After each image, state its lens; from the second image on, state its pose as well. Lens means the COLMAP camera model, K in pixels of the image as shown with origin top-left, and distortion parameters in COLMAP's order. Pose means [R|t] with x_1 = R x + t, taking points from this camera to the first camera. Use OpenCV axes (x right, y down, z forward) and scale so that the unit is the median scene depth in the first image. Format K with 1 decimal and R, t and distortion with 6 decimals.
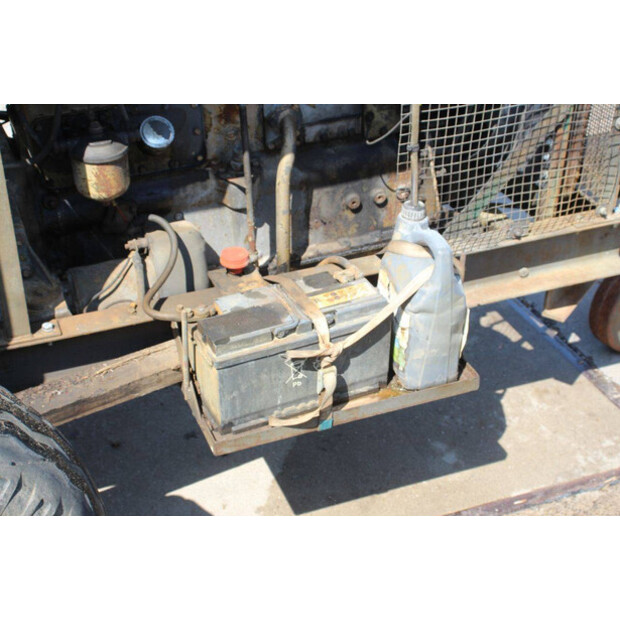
lens RADIAL K [[1110.6, 0, 307.9], [0, 1110.6, 310.0], [0, 0, 1]] dist [0.198683, 0.000000]
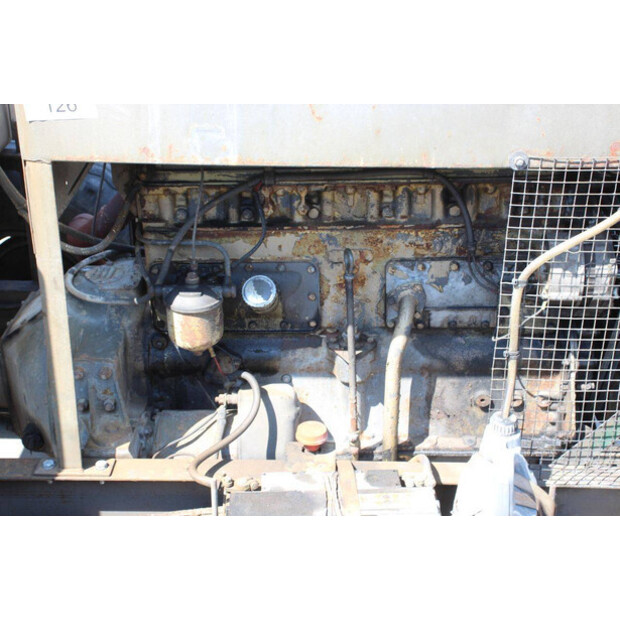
lens RADIAL K [[1110.6, 0, 311.2], [0, 1110.6, 309.2], [0, 0, 1]] dist [0.198683, 0.000000]
pose [[0.917252, 0.166267, -0.361944, 0.249940], [-0.210857, 0.973629, -0.087102, -0.065373], [0.337916, 0.156213, 0.928122, 0.109461]]
